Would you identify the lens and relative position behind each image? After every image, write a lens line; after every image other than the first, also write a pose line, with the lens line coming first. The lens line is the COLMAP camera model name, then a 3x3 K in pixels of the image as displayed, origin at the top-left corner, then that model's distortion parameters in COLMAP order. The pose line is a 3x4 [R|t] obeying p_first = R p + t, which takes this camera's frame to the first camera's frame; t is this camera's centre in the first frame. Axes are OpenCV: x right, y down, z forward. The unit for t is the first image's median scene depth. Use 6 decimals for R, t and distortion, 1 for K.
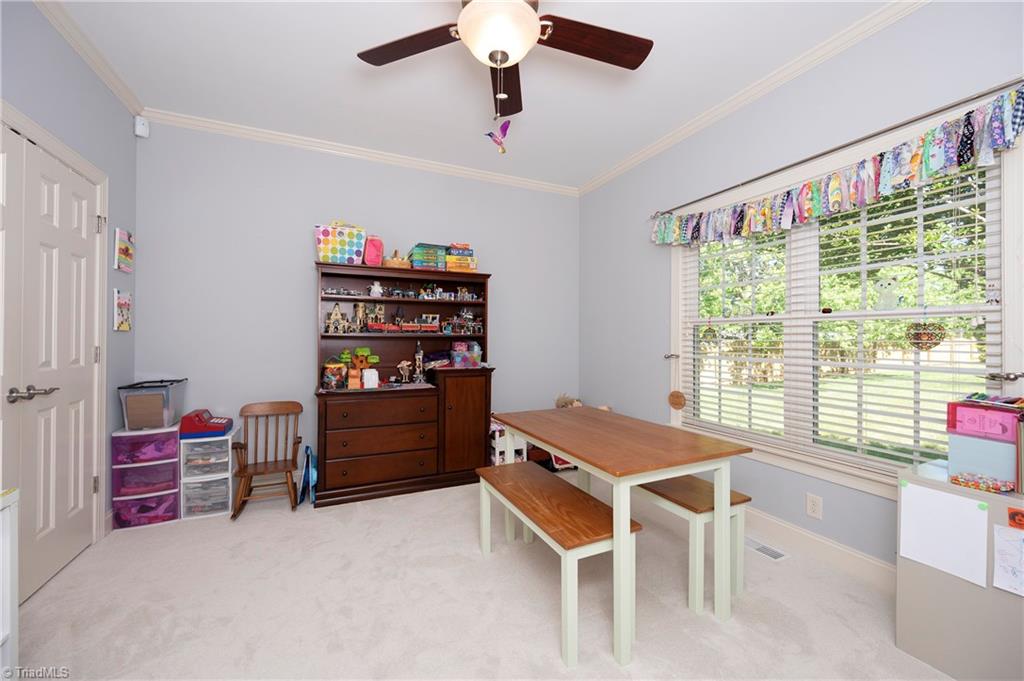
lens RADIAL K [[402.7, 0, 512.7], [0, 402.7, 337.2], [0, 0, 1]] dist [-0.001803, -0.000243]
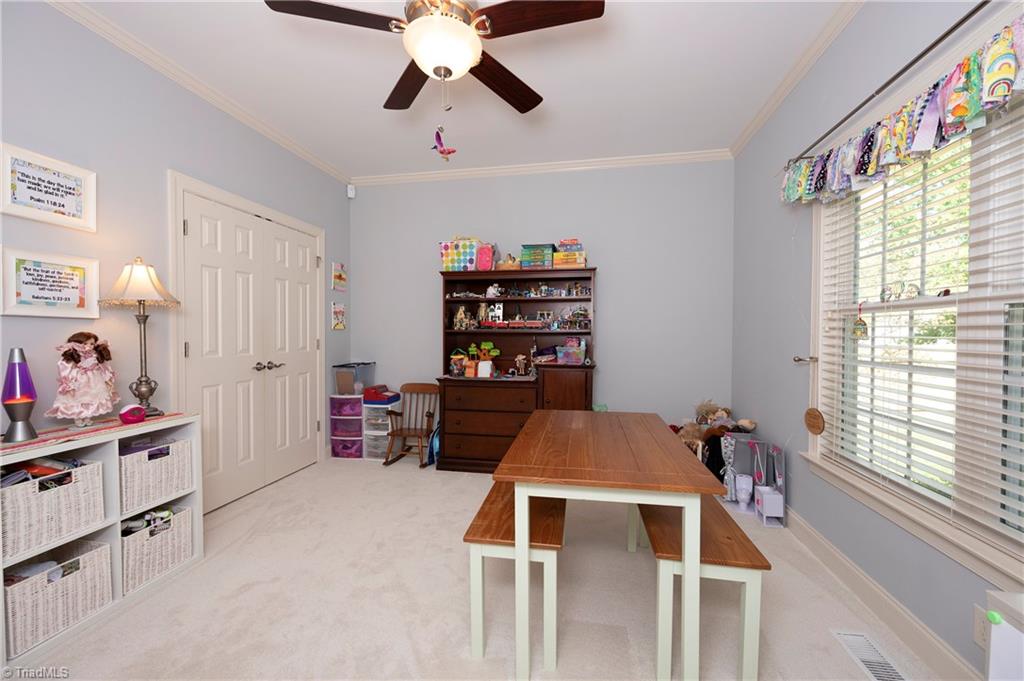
lens RADIAL K [[402.3, 0, 512.0], [0, 402.3, 340.5], [0, 0, 1]] dist [-0.001778, -0.000430]
pose [[0.813964, 0.009563, -0.580837, 0.405915], [0.001803, 0.999818, 0.018988, -0.000772], [0.580912, -0.016502, 0.813799, 0.122341]]
